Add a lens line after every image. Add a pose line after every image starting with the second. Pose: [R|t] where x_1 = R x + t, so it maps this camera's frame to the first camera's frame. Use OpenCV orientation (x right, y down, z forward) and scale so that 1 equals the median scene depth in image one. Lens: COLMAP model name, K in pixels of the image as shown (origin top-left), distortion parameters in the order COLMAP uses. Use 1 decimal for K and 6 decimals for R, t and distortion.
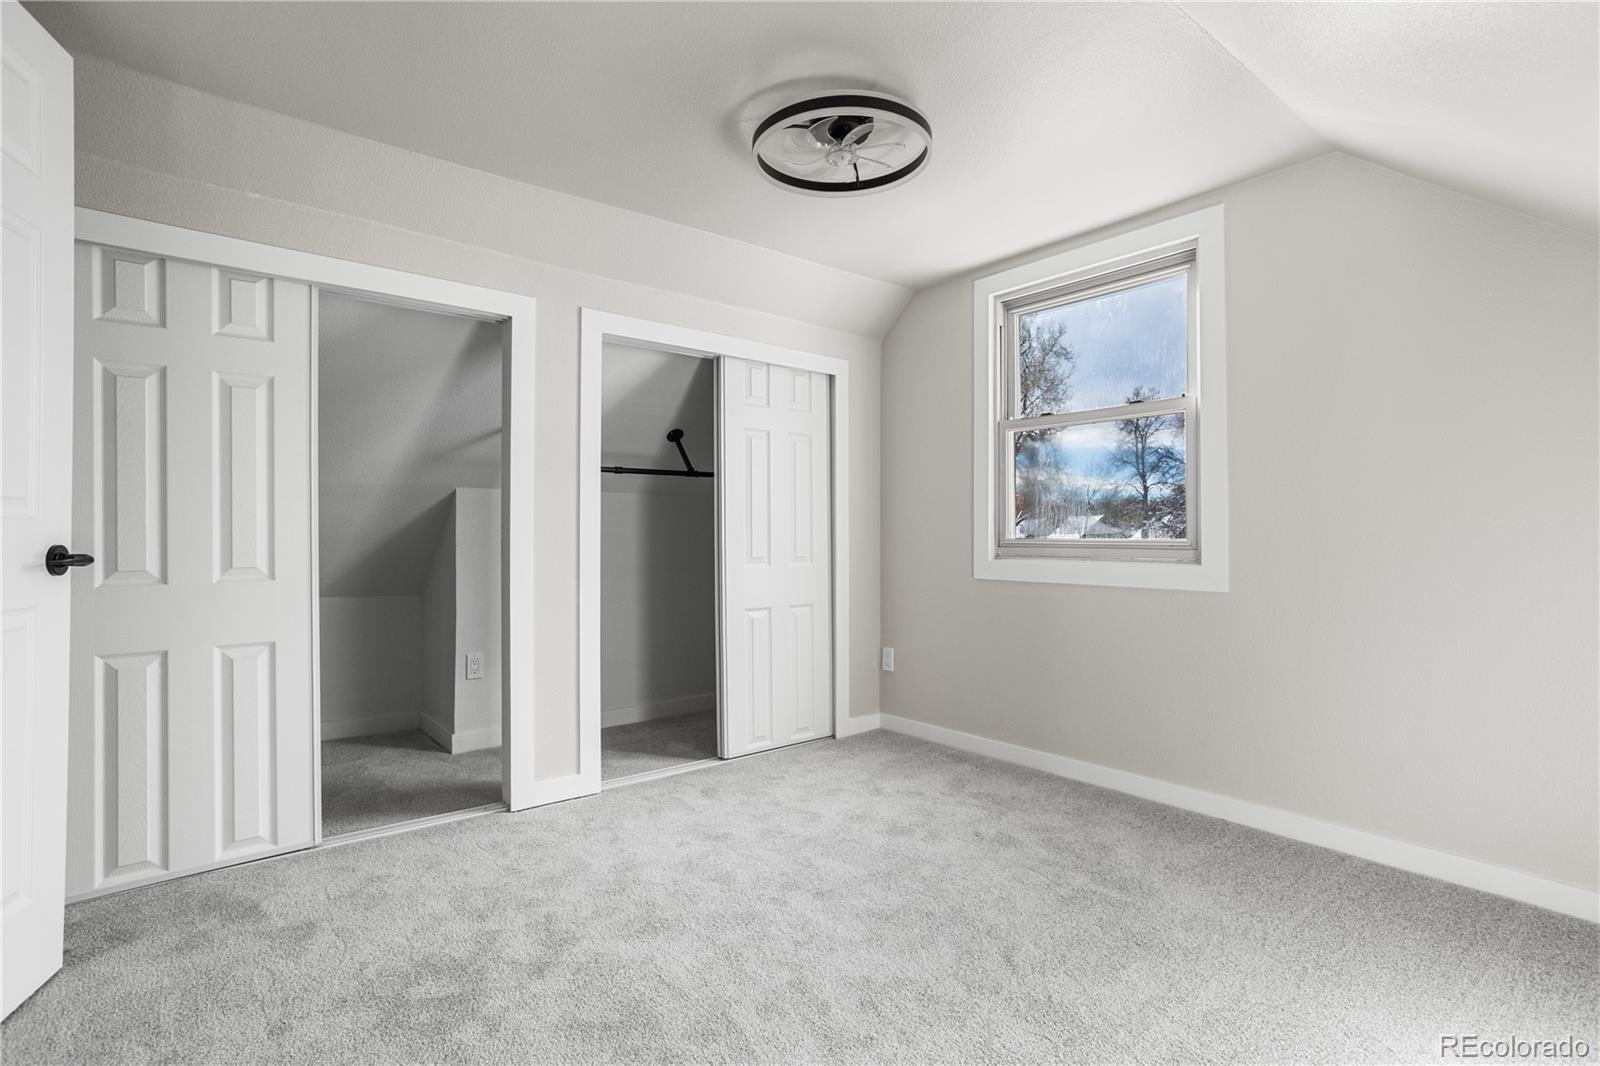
lens RADIAL K [[778.0, 0, 797.6], [0, 778.0, 527.3], [0, 0, 1]] dist [-0.051421, 0.036979]
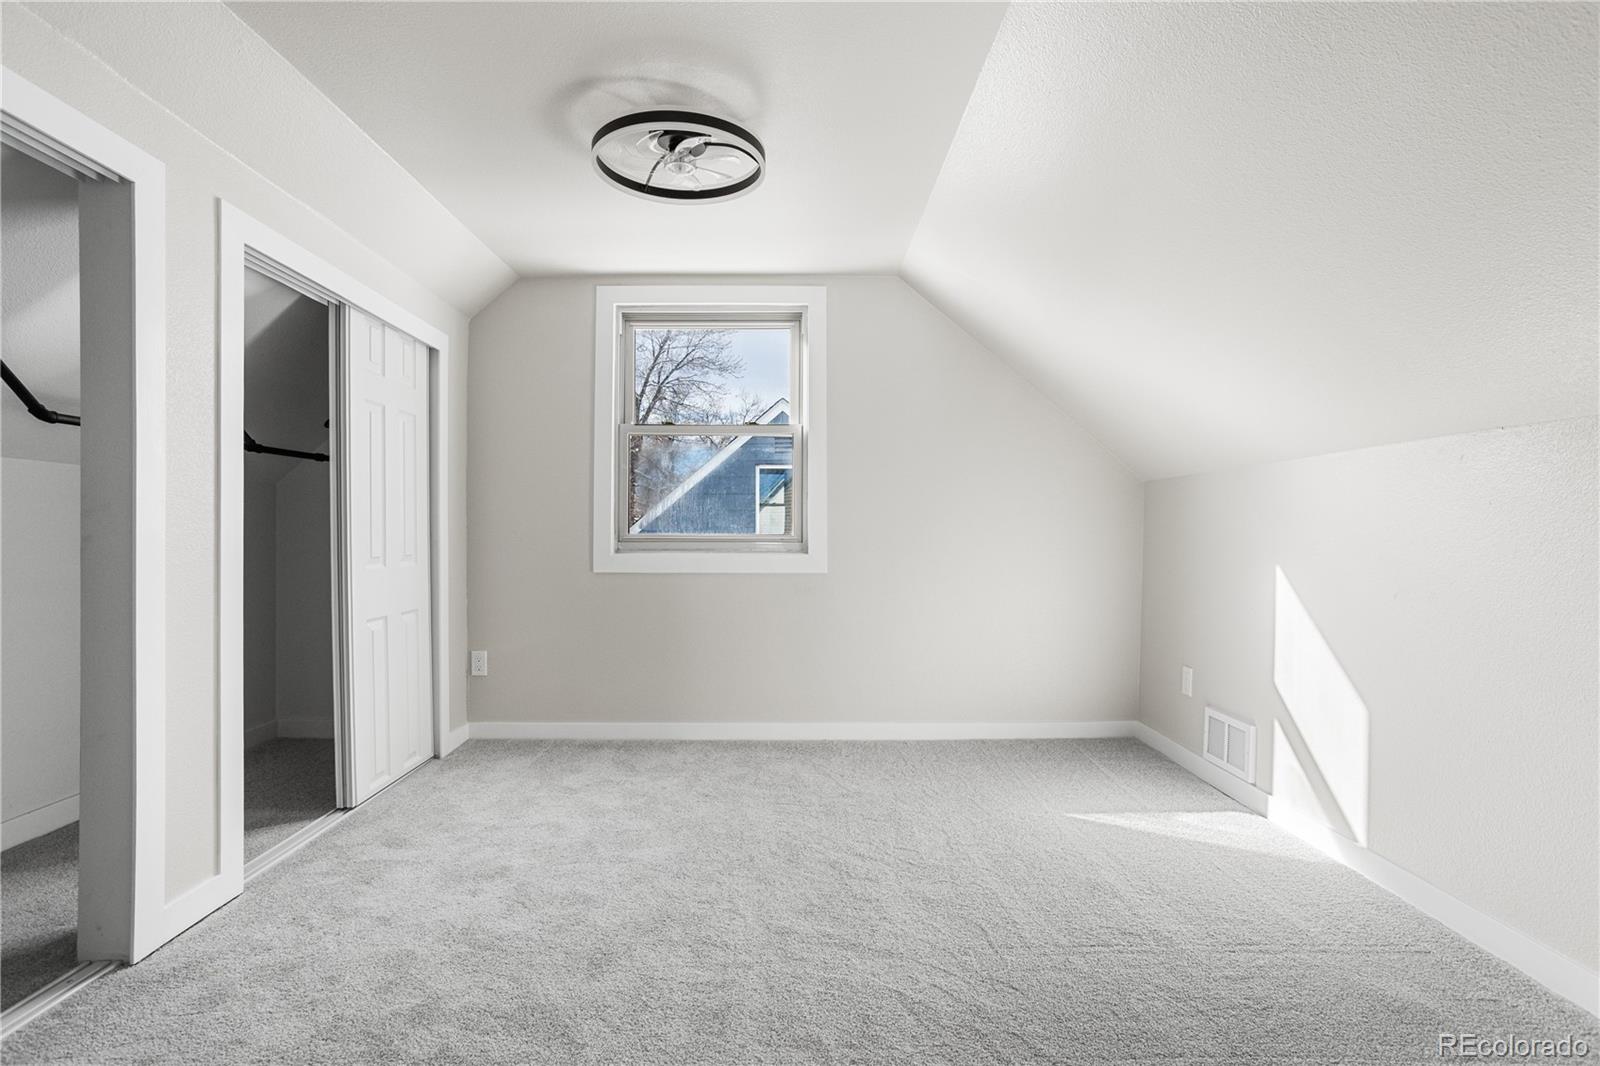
lens RADIAL K [[778.0, 0, 797.6], [0, 778.0, 527.3], [0, 0, 1]] dist [-0.051421, 0.036979]
pose [[0.619447, 0.006063, 0.785015, -0.476675], [-0.009901, 0.999951, 0.000089, 0.003361], [-0.784976, -0.007827, 0.619476, 0.160360]]
